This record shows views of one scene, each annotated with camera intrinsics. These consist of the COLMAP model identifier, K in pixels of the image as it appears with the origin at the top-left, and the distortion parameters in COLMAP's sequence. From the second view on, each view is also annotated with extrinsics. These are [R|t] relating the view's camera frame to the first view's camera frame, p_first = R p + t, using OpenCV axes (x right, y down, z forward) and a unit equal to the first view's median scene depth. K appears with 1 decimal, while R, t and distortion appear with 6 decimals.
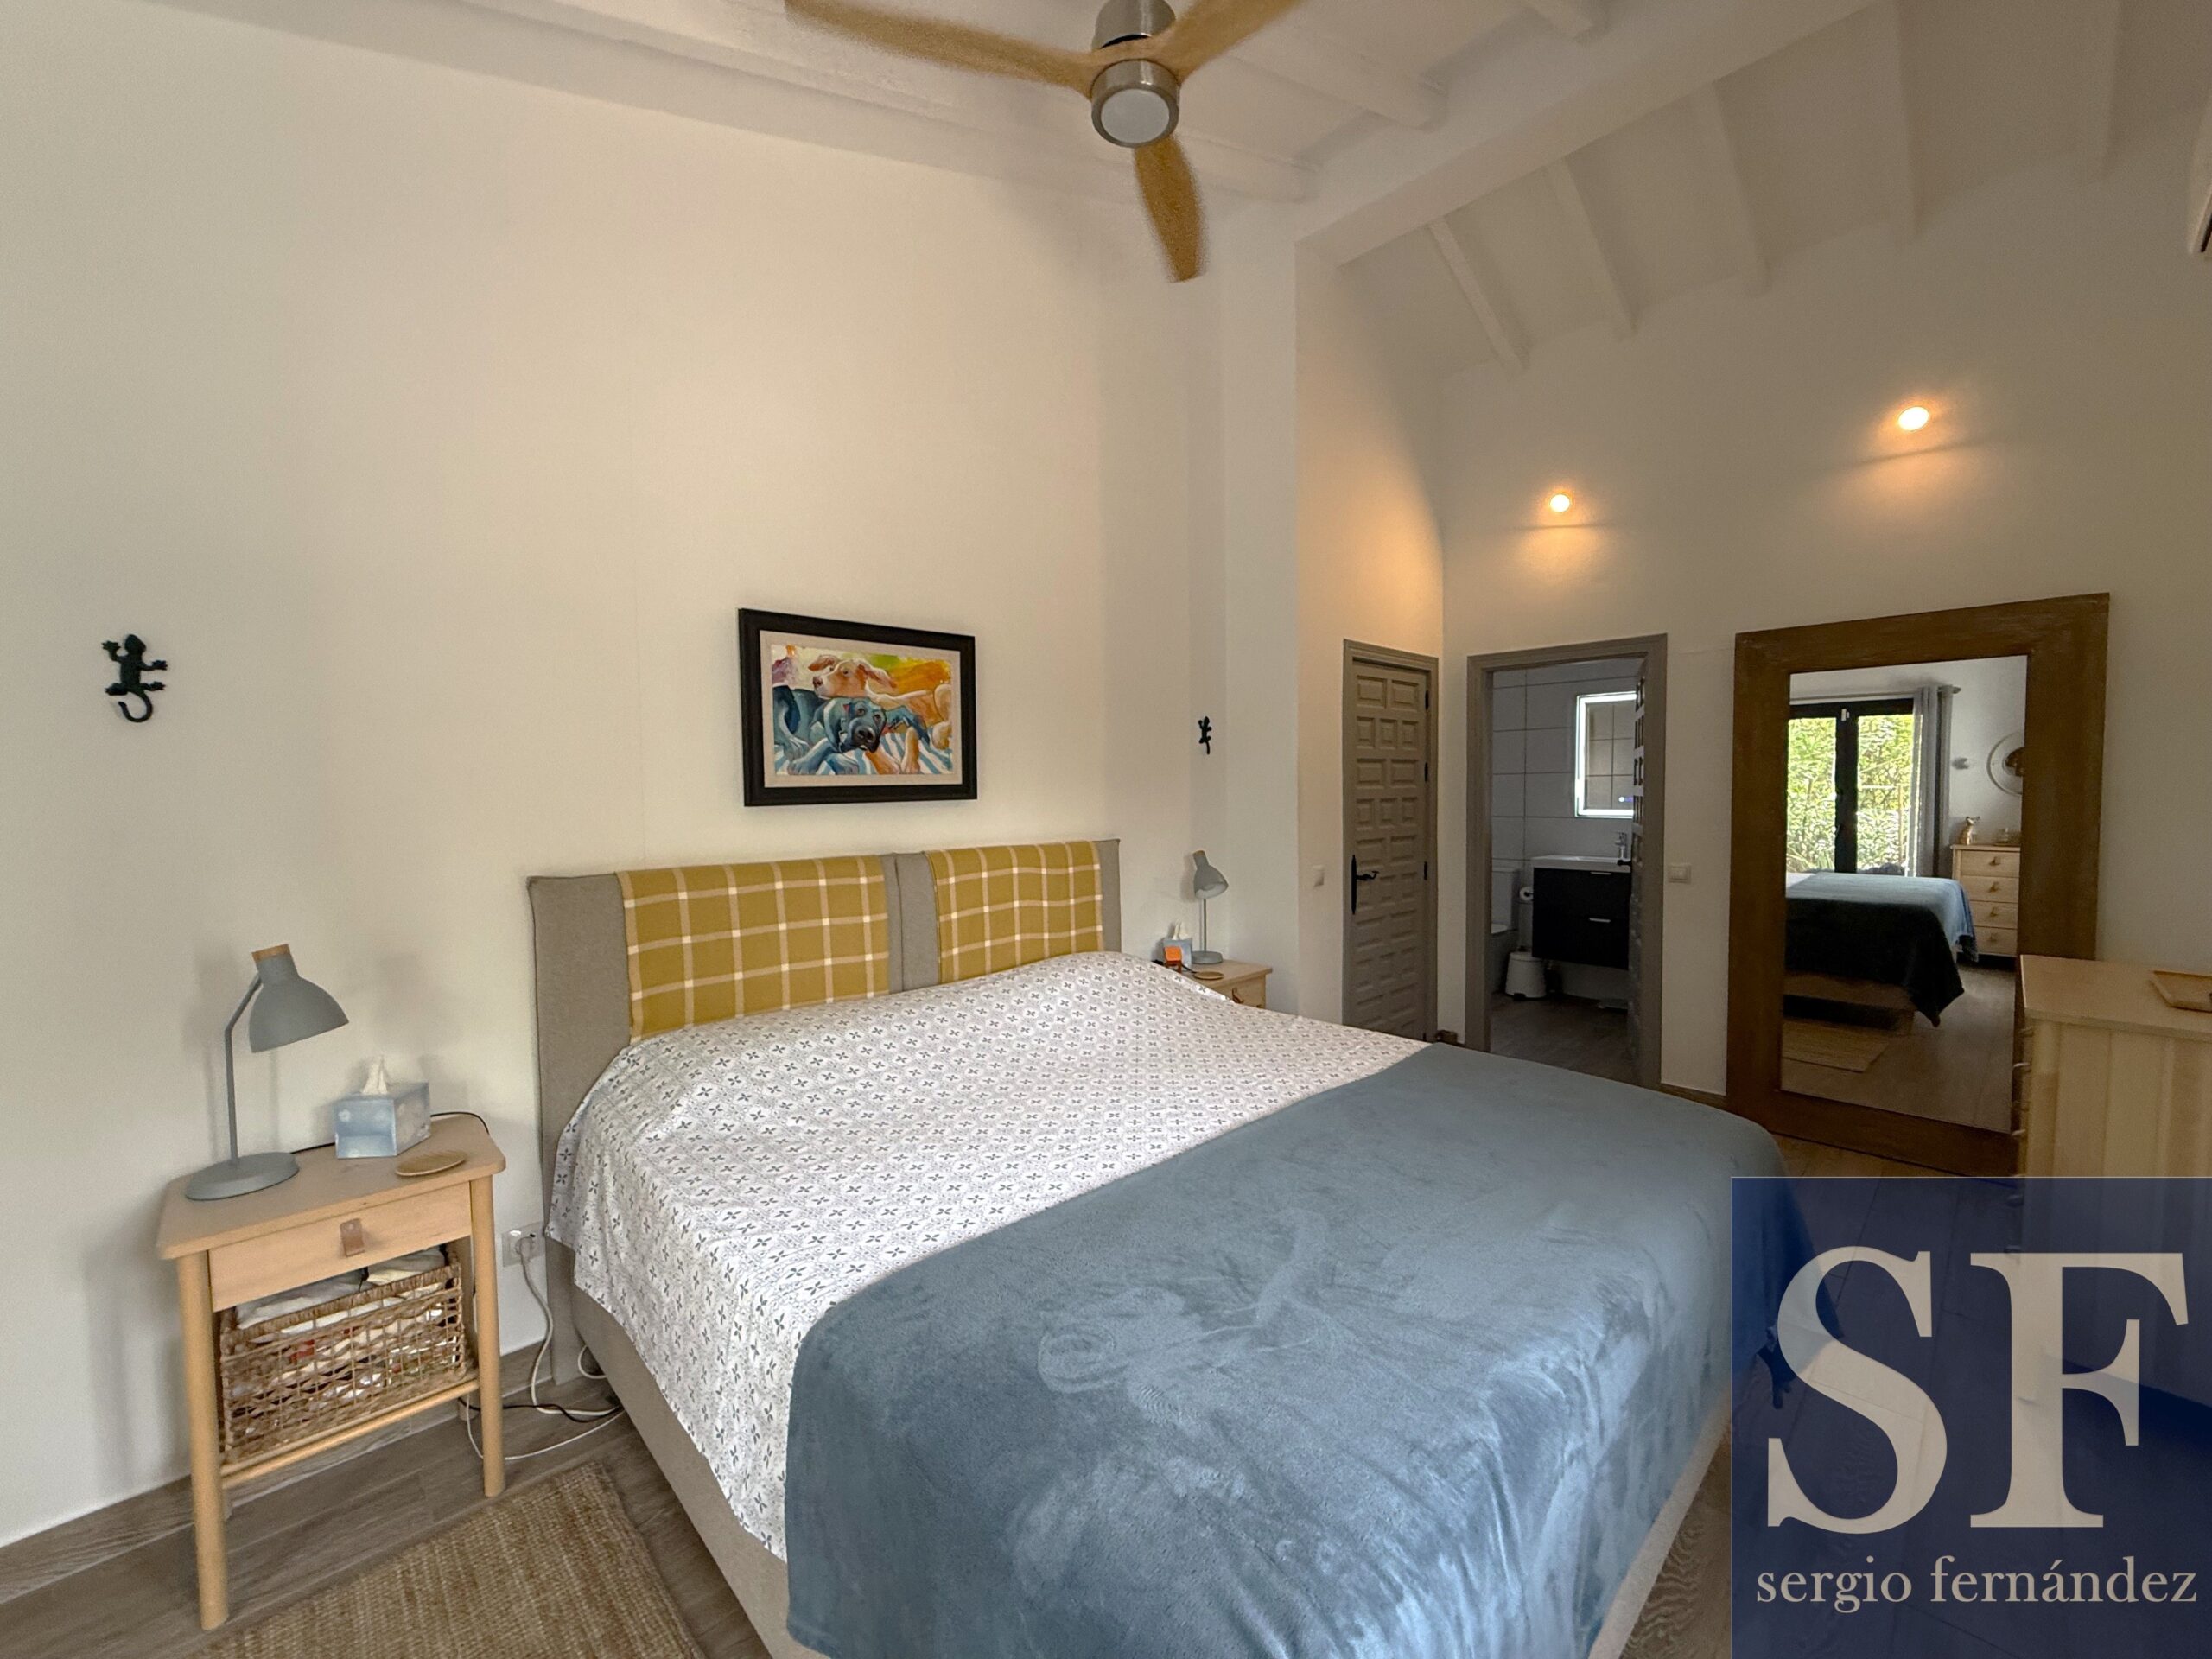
lens RADIAL K [[883.2, 0, 1107.4], [0, 883.2, 836.6], [0, 0, 1]] dist [0.001458, 0.000156]
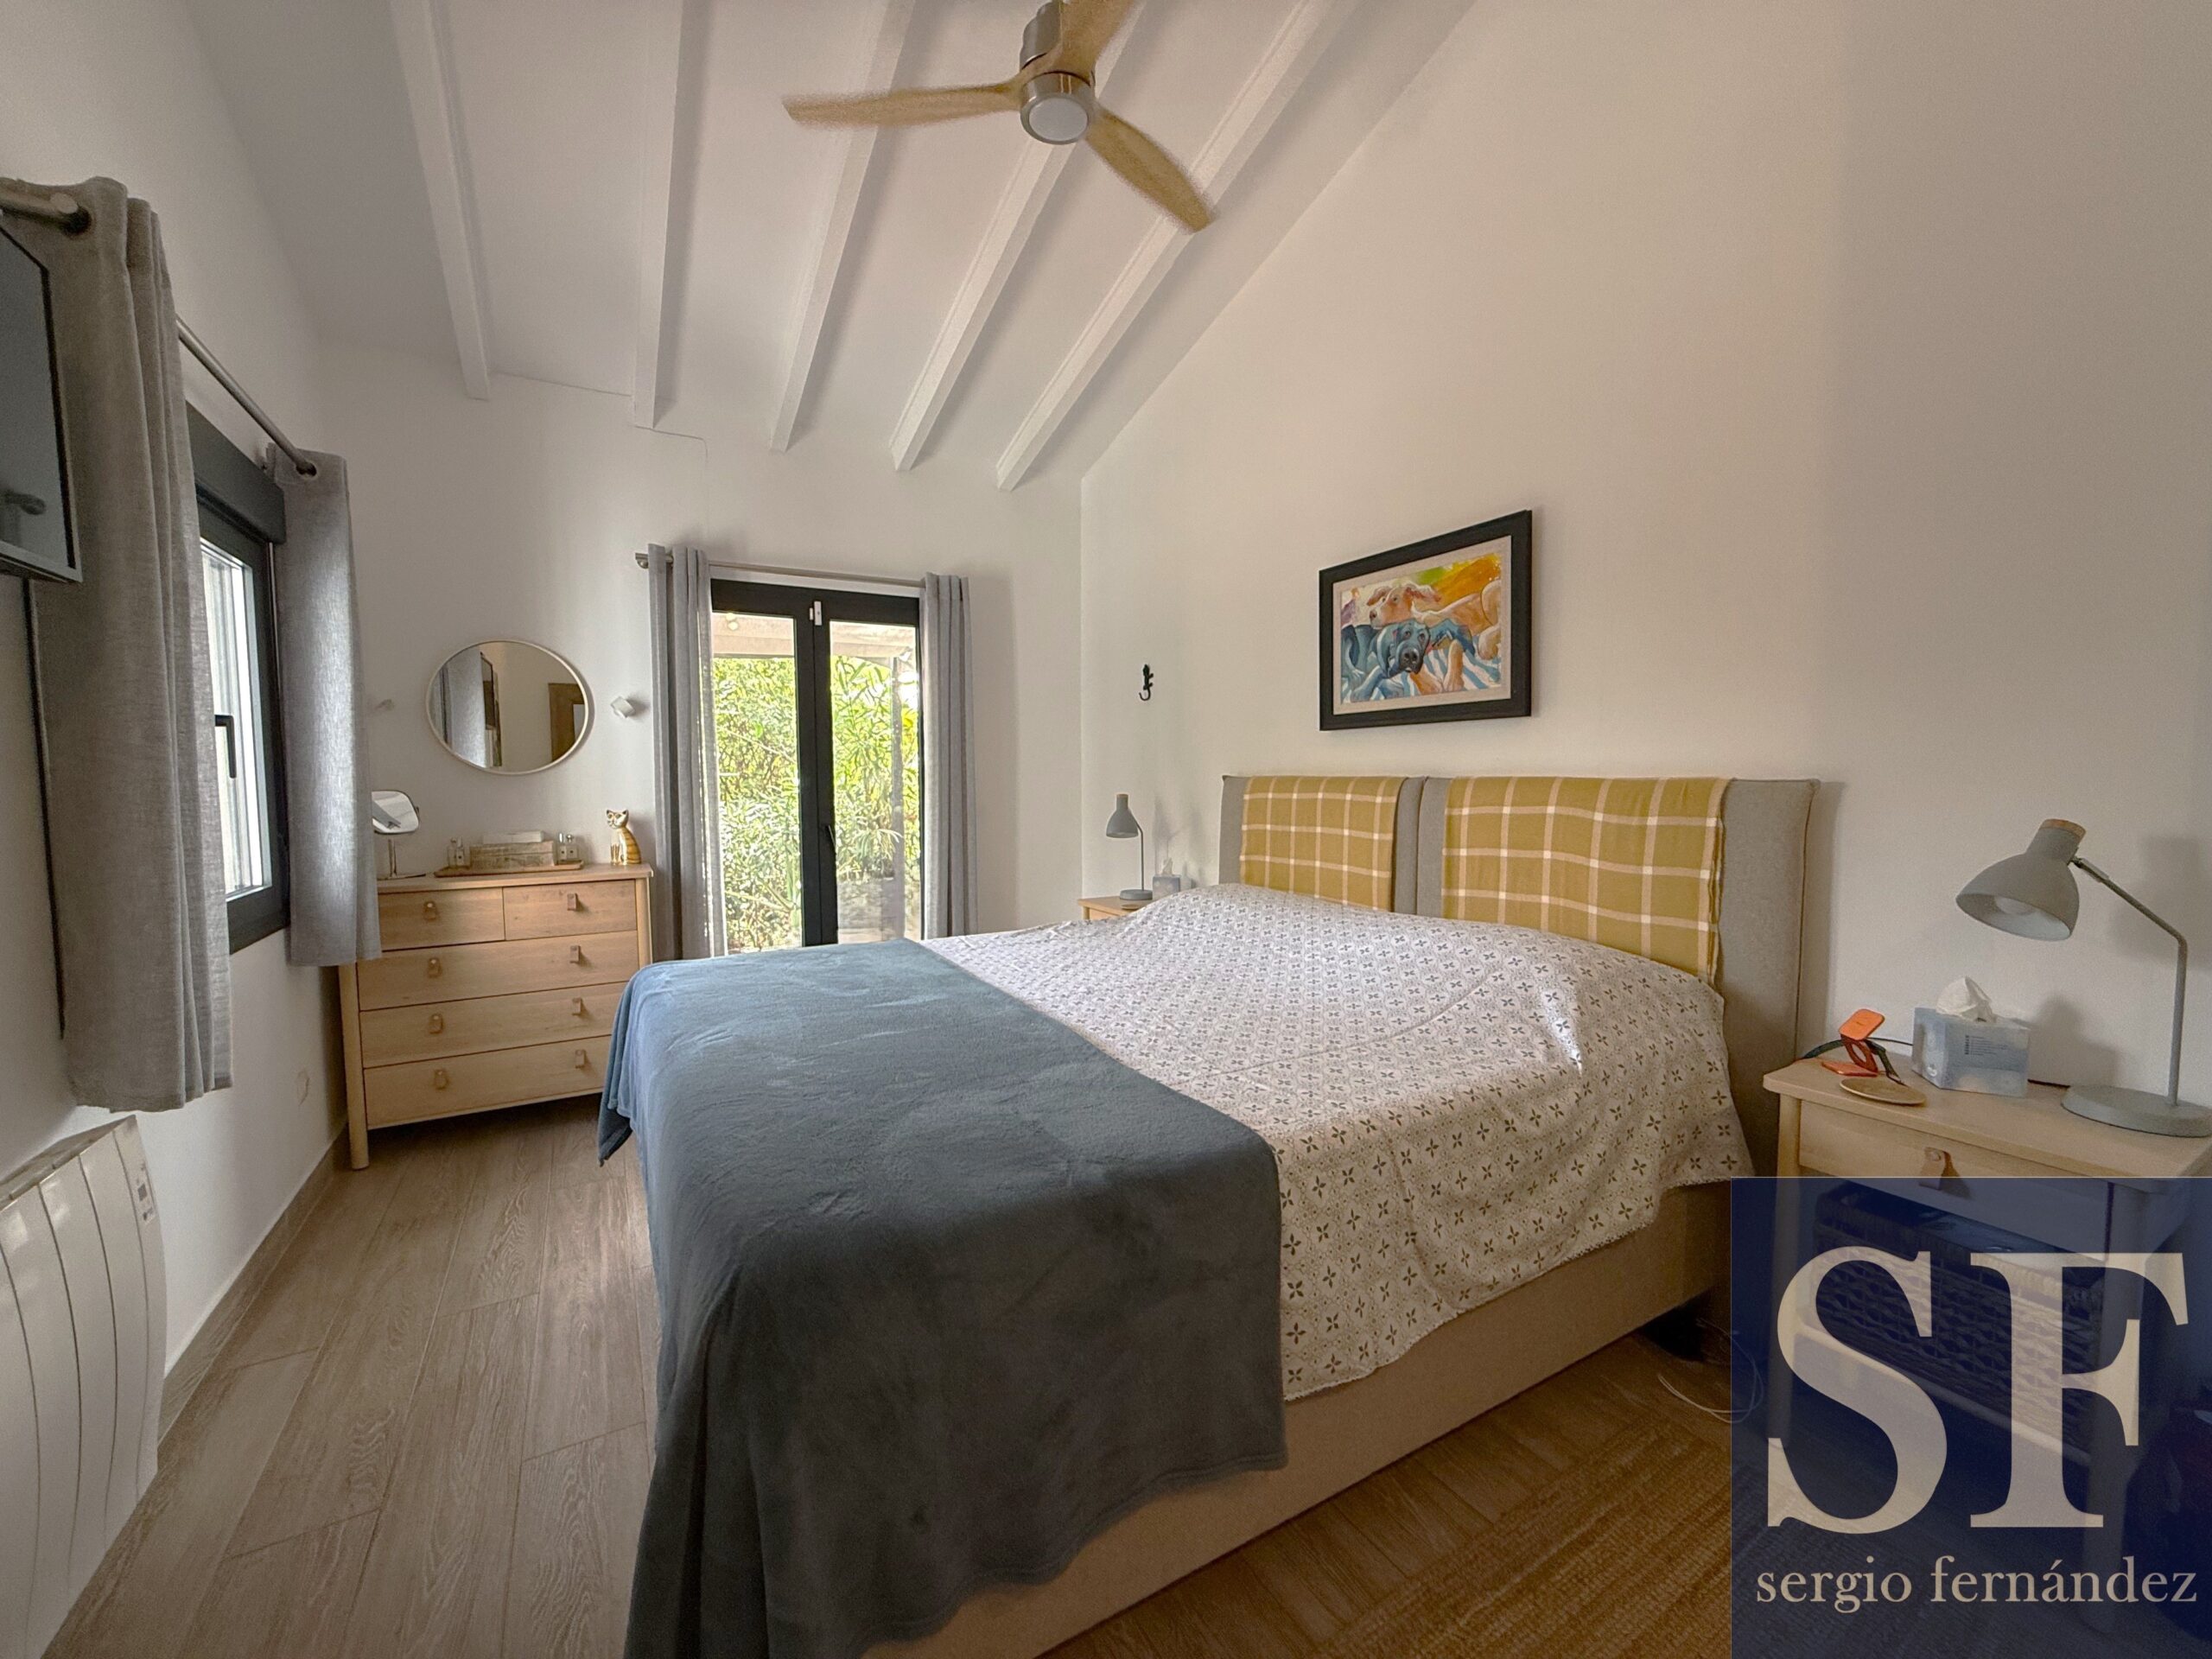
lens RADIAL K [[883.2, 0, 1105.4], [0, 883.2, 818.2], [0, 0, 1]] dist [0.001458, 0.000156]
pose [[-0.233089, 0.077764, -0.969341, 0.793931], [-0.028881, 0.995804, 0.086831, -0.009743], [0.972027, 0.048235, -0.229865, 0.902043]]
